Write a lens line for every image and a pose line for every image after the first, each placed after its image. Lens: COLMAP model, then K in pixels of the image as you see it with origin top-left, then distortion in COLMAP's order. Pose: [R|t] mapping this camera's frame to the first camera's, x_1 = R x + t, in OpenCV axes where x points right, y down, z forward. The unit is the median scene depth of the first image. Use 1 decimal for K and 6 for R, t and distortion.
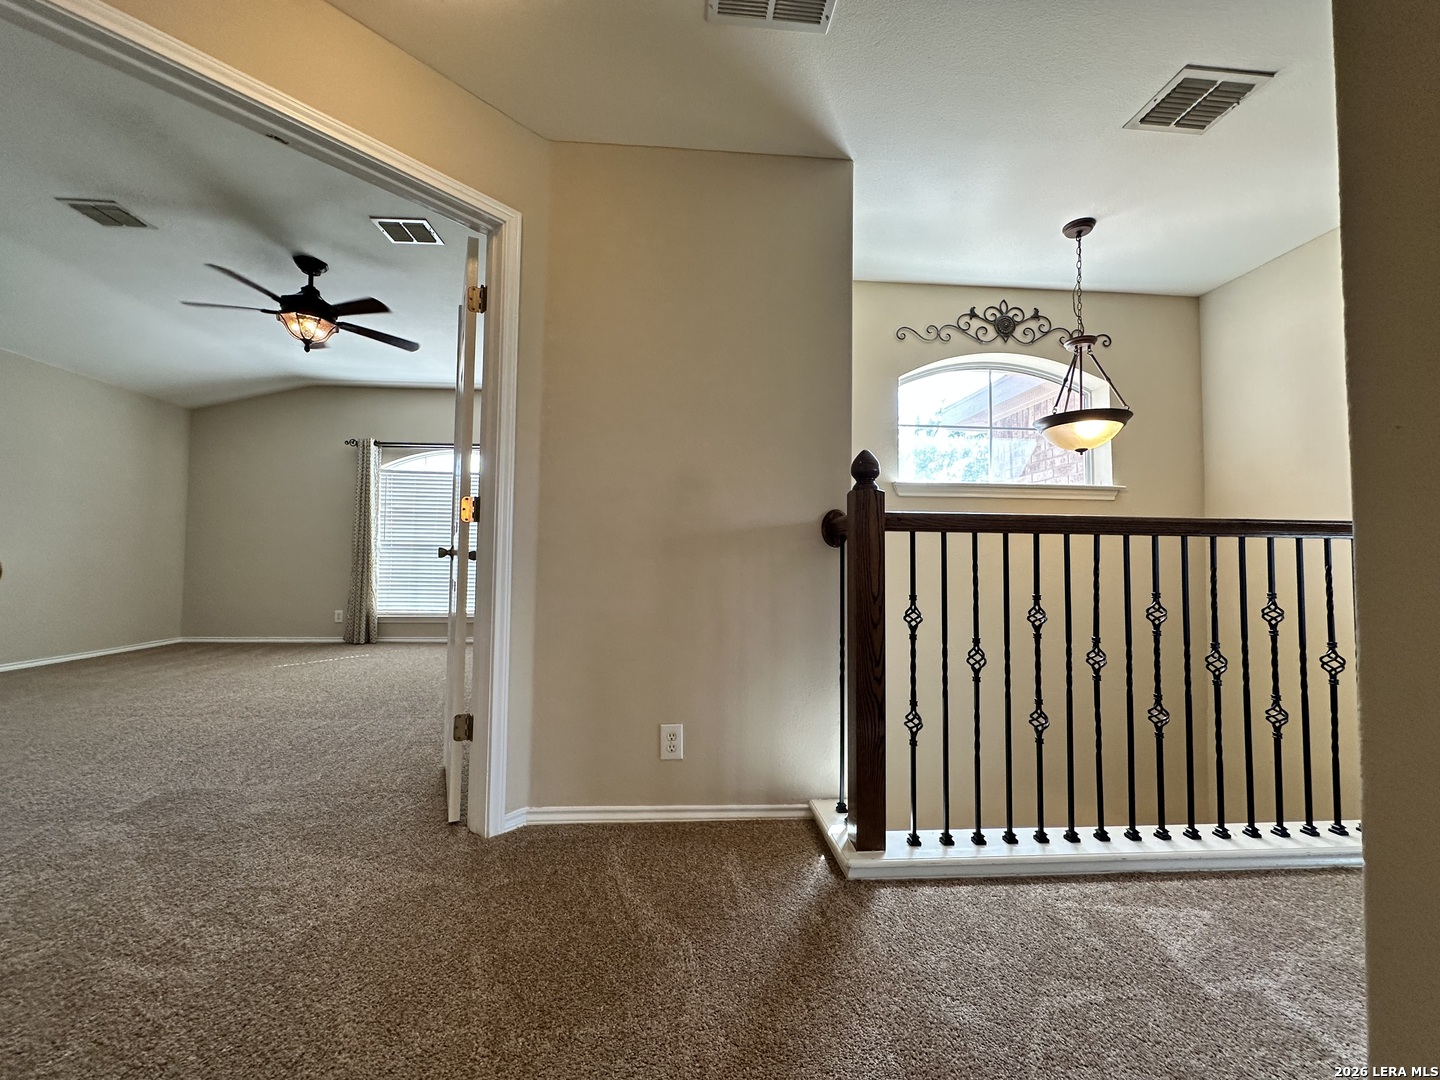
lens RADIAL K [[576.7, 0, 720.1], [0, 576.7, 534.2], [0, 0, 1]] dist [-0.006412, 0.000187]
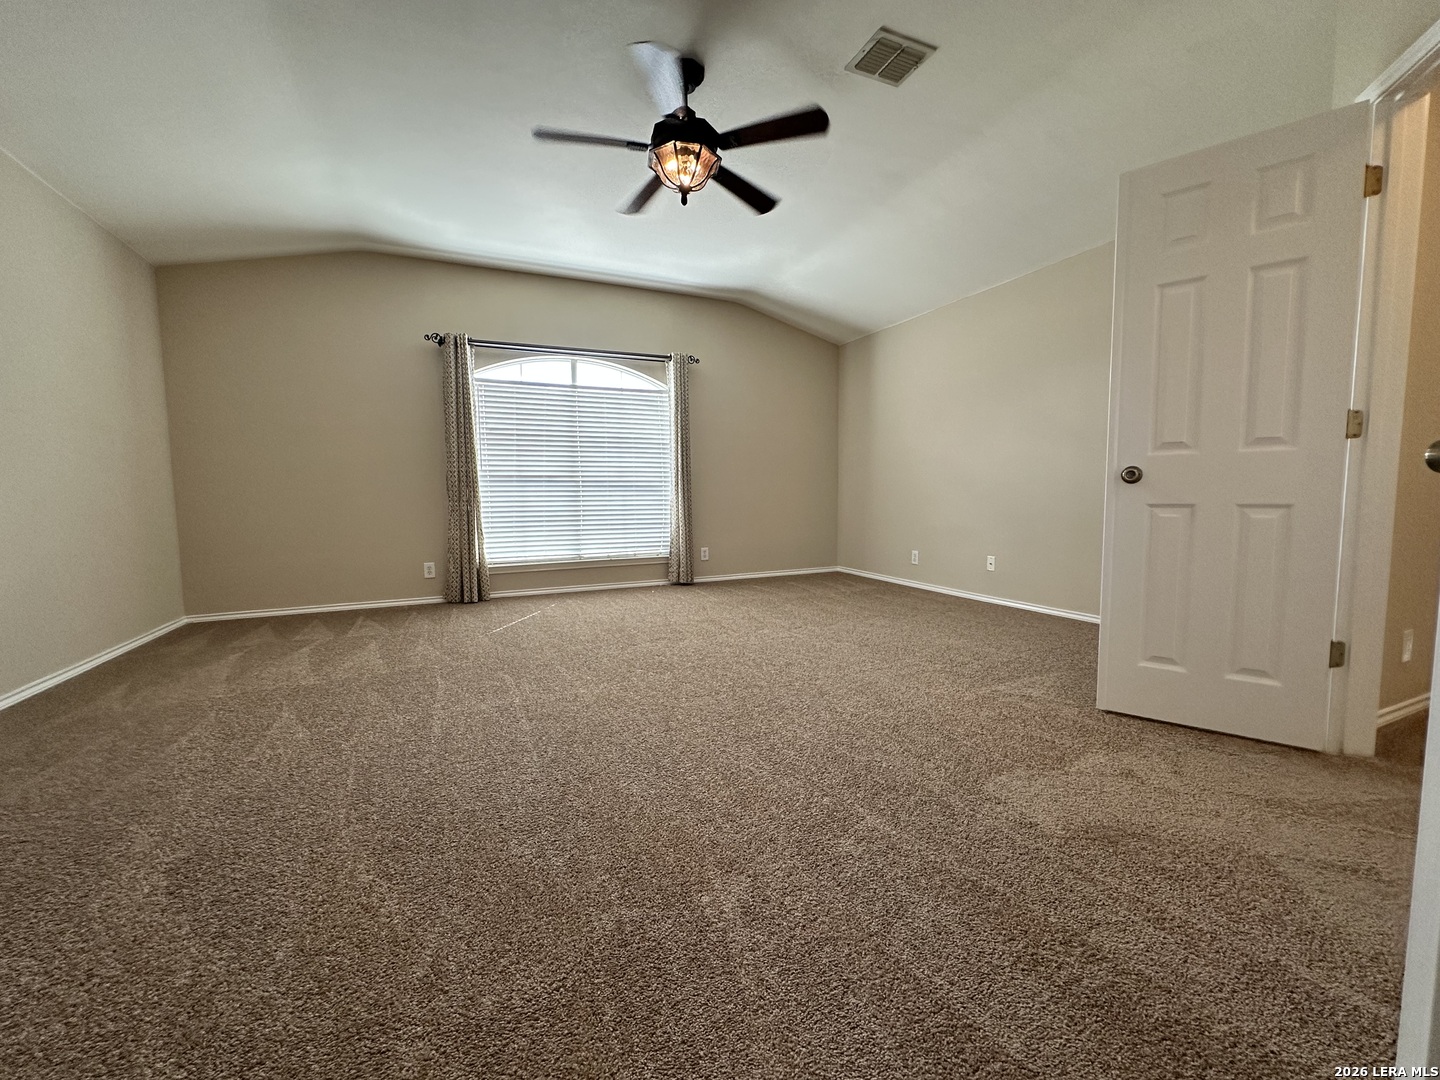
lens RADIAL K [[576.7, 0, 719.4], [0, 576.7, 542.2], [0, 0, 1]] dist [-0.006412, 0.000187]
pose [[0.937929, -0.050987, 0.343060, -0.566316], [0.012278, 0.993396, 0.114074, 0.022726], [-0.346611, -0.102781, 0.932361, 0.152990]]
